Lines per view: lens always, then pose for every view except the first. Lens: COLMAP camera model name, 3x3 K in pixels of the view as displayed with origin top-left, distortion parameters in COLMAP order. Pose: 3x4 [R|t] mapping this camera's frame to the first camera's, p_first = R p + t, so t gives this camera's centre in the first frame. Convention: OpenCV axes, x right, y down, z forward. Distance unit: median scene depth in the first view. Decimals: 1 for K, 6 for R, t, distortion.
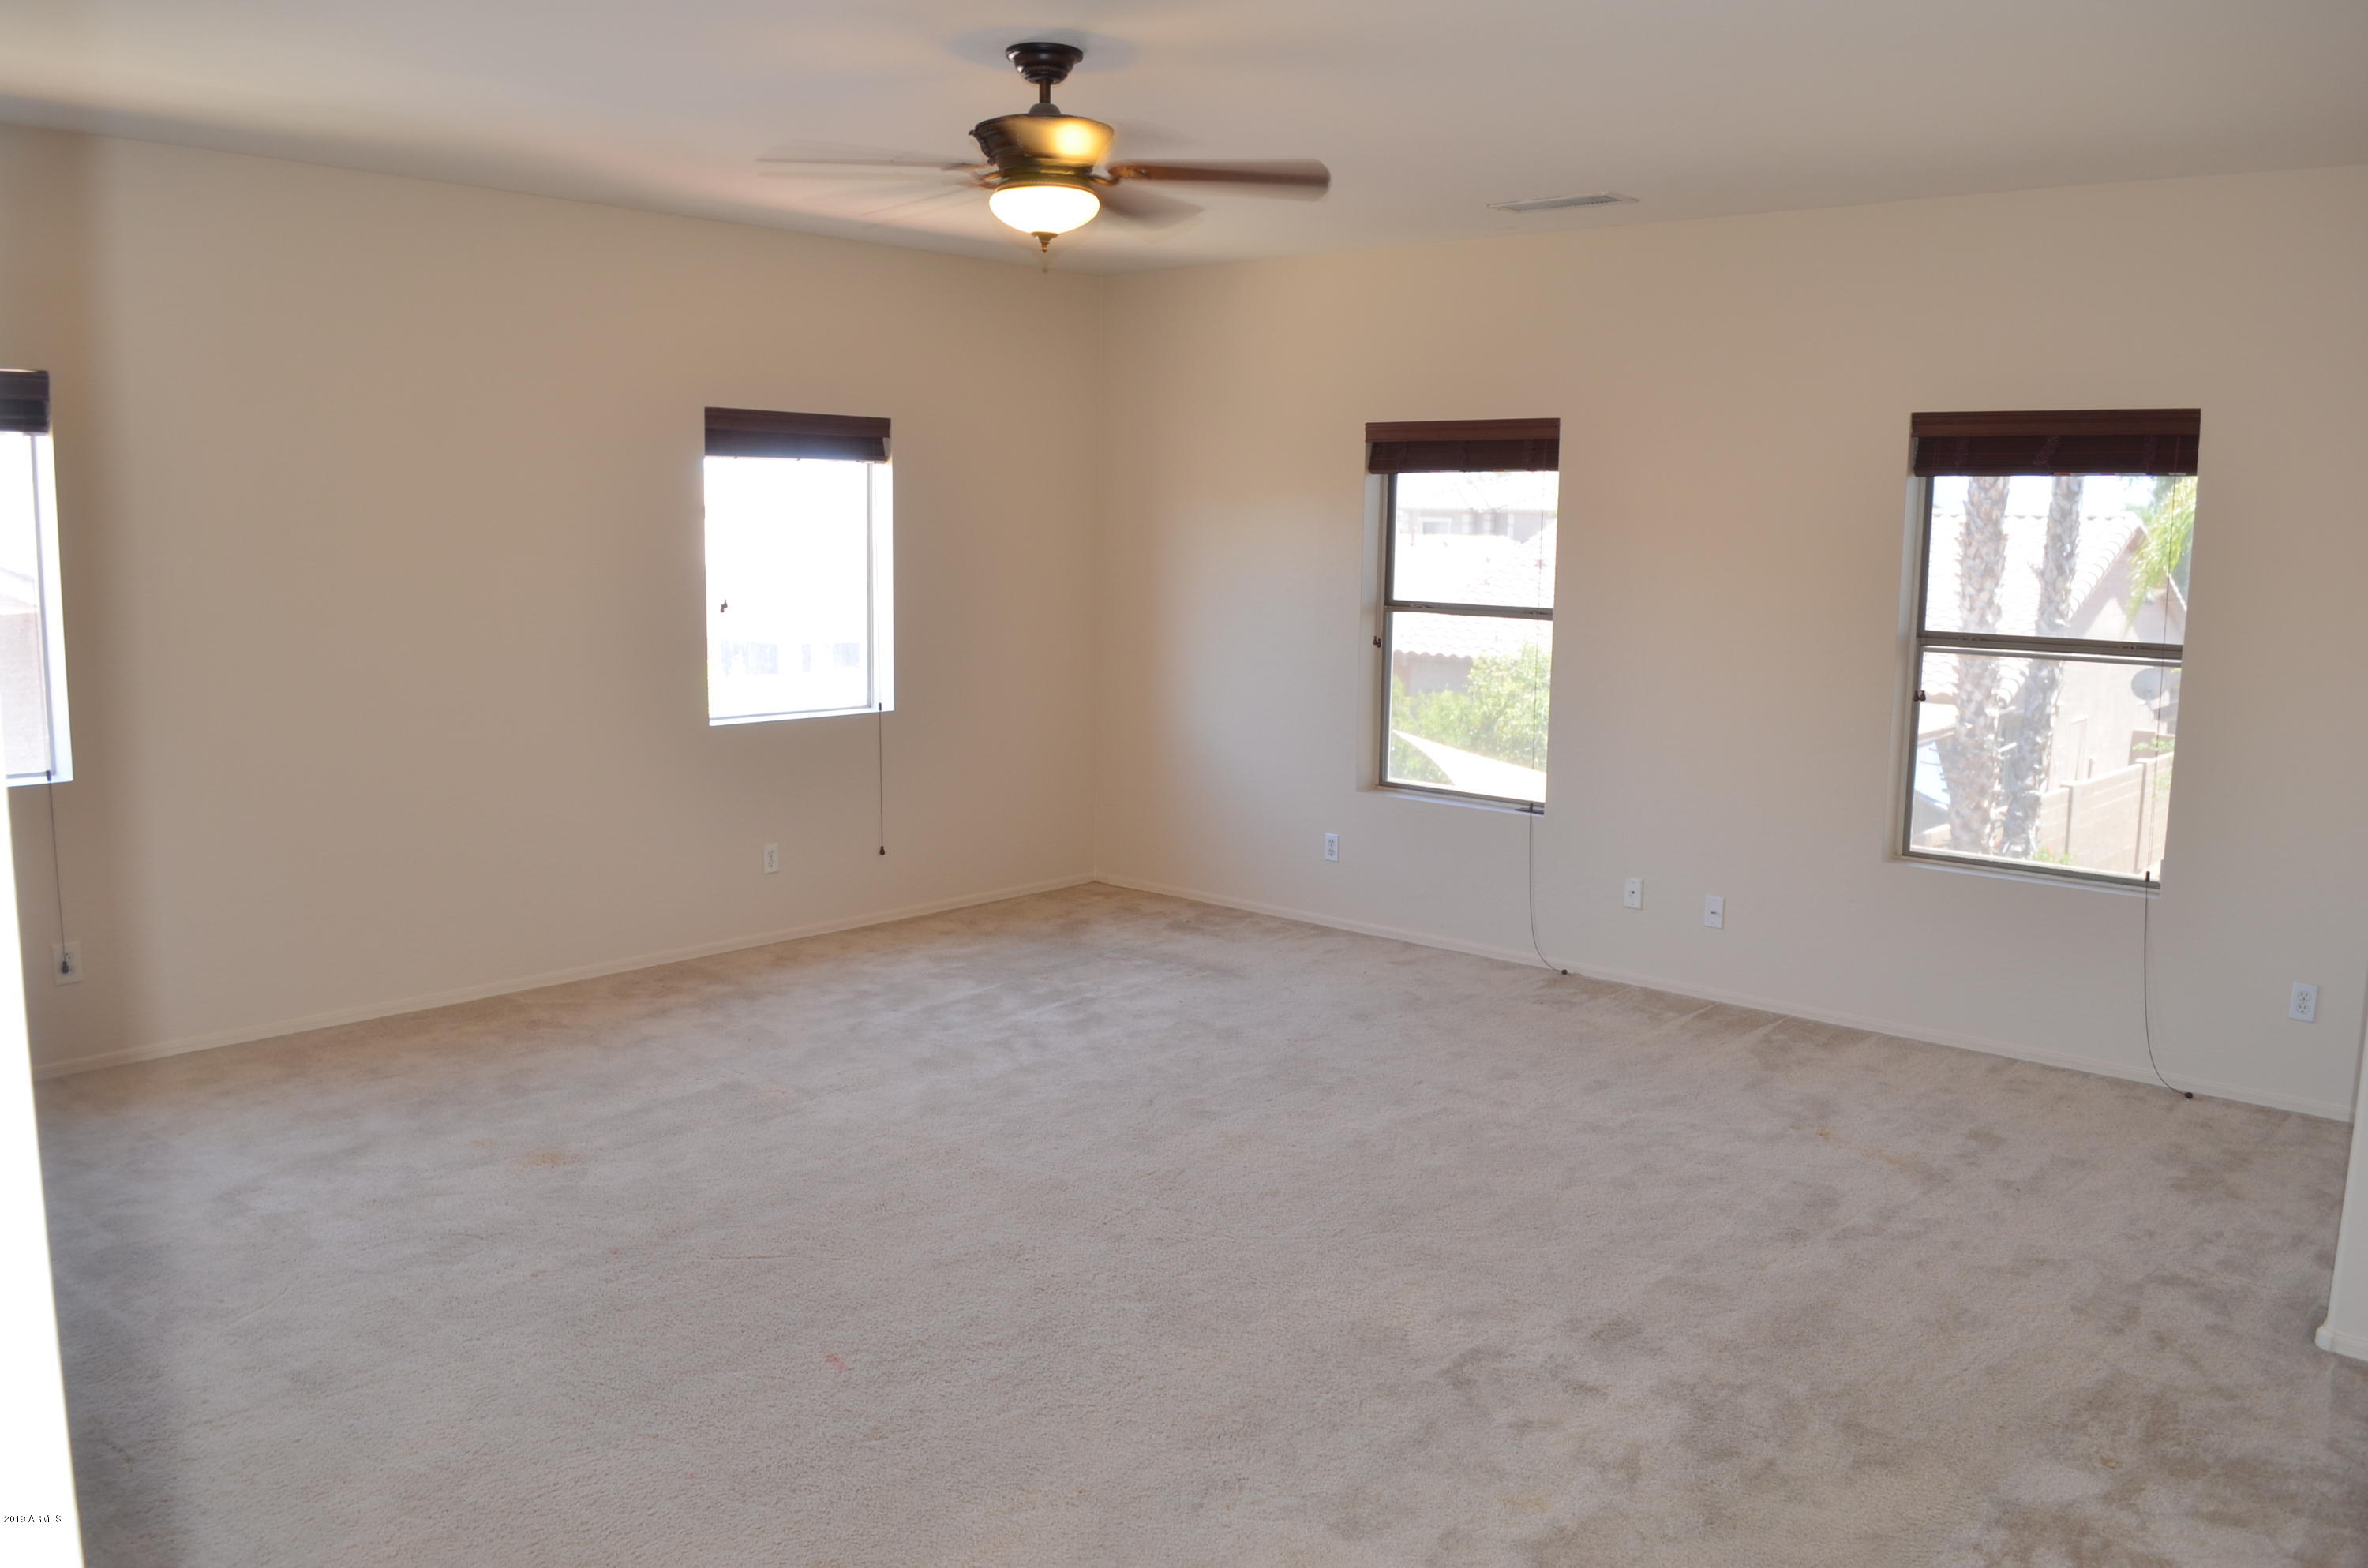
lens RADIAL K [[1856.0, 0, 1207.6], [0, 1856.0, 801.6], [0, 0, 1]] dist [-0.085367, 0.012877]
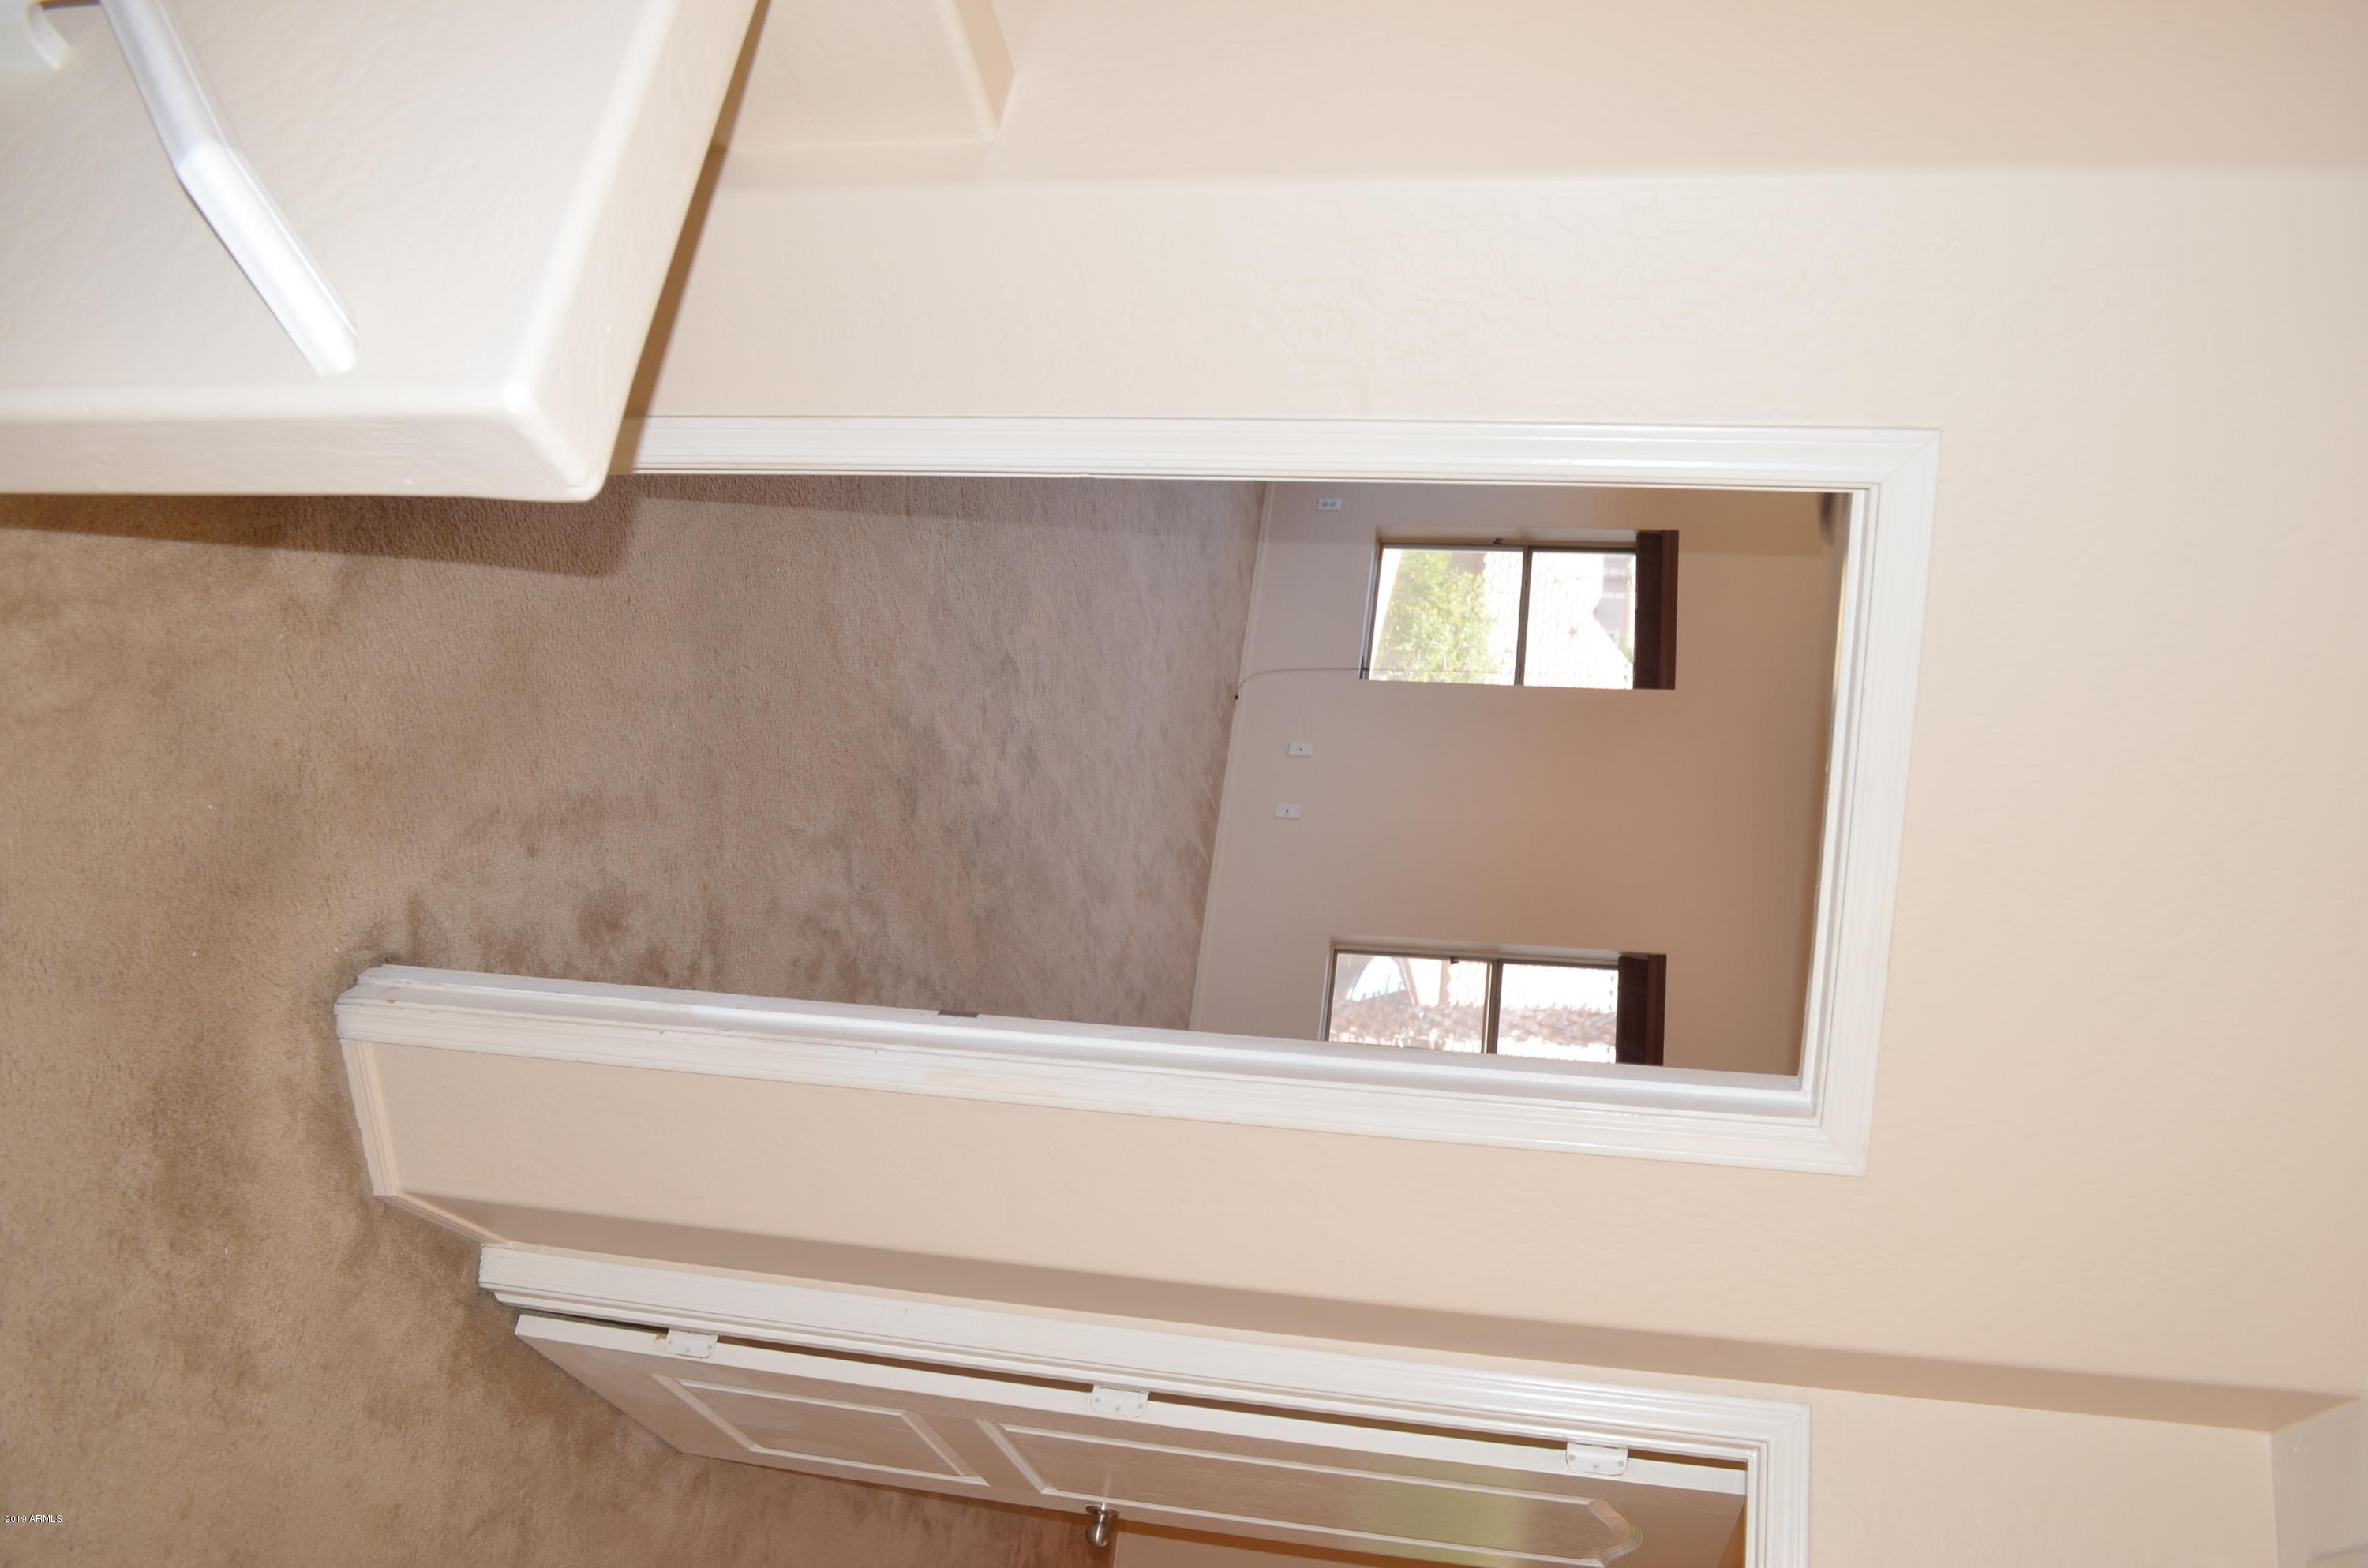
lens RADIAL K [[1856.0, 0, 1207.6], [0, 1856.0, 801.6], [0, 0, 1]] dist [-0.085367, 0.012877]
pose [[0.029611, 0.962686, 0.268997, -0.091698], [-0.997361, 0.010608, 0.071826, 0.023246], [0.066292, -0.270414, 0.960459, -0.278305]]
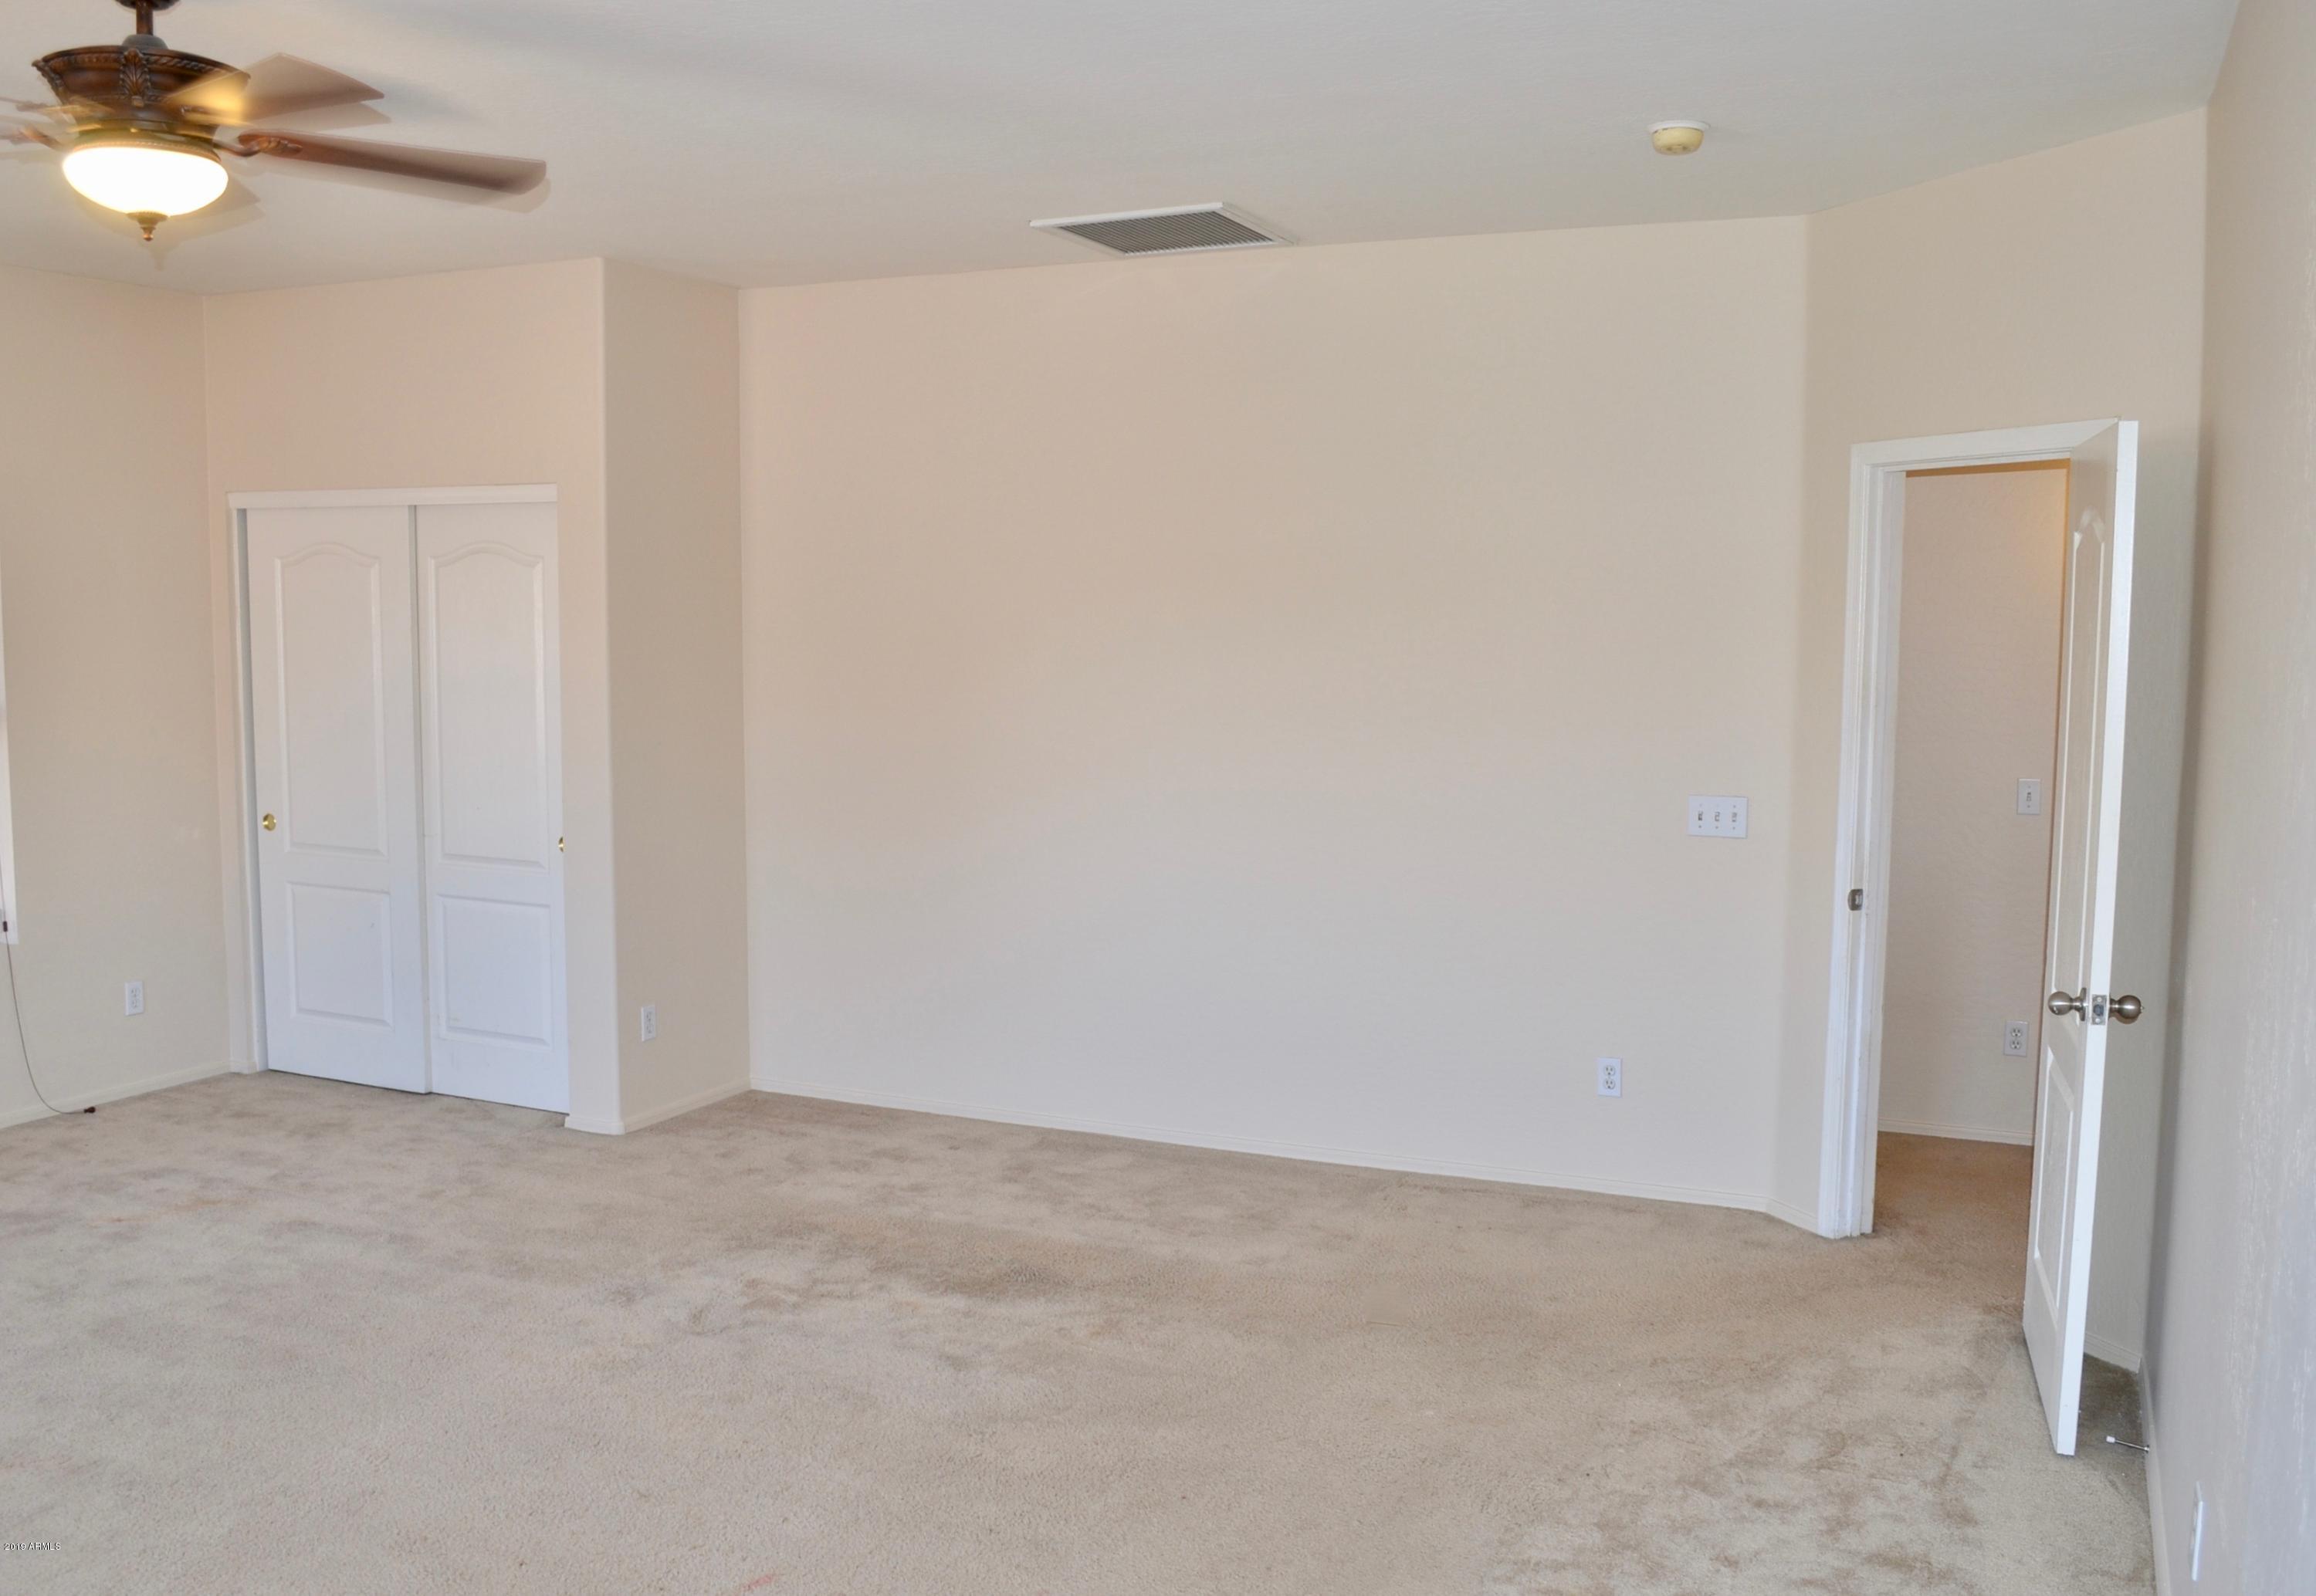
lens RADIAL K [[2010.7, 0, 1122.6], [0, 2010.7, 816.0], [0, 0, 1]] dist [-0.076780, 0.006127]
pose [[-0.275468, -0.119058, 0.953909, -0.644013], [0.136377, 0.977425, 0.161376, -0.102184], [-0.951588, 0.174545, -0.253012, 0.592976]]
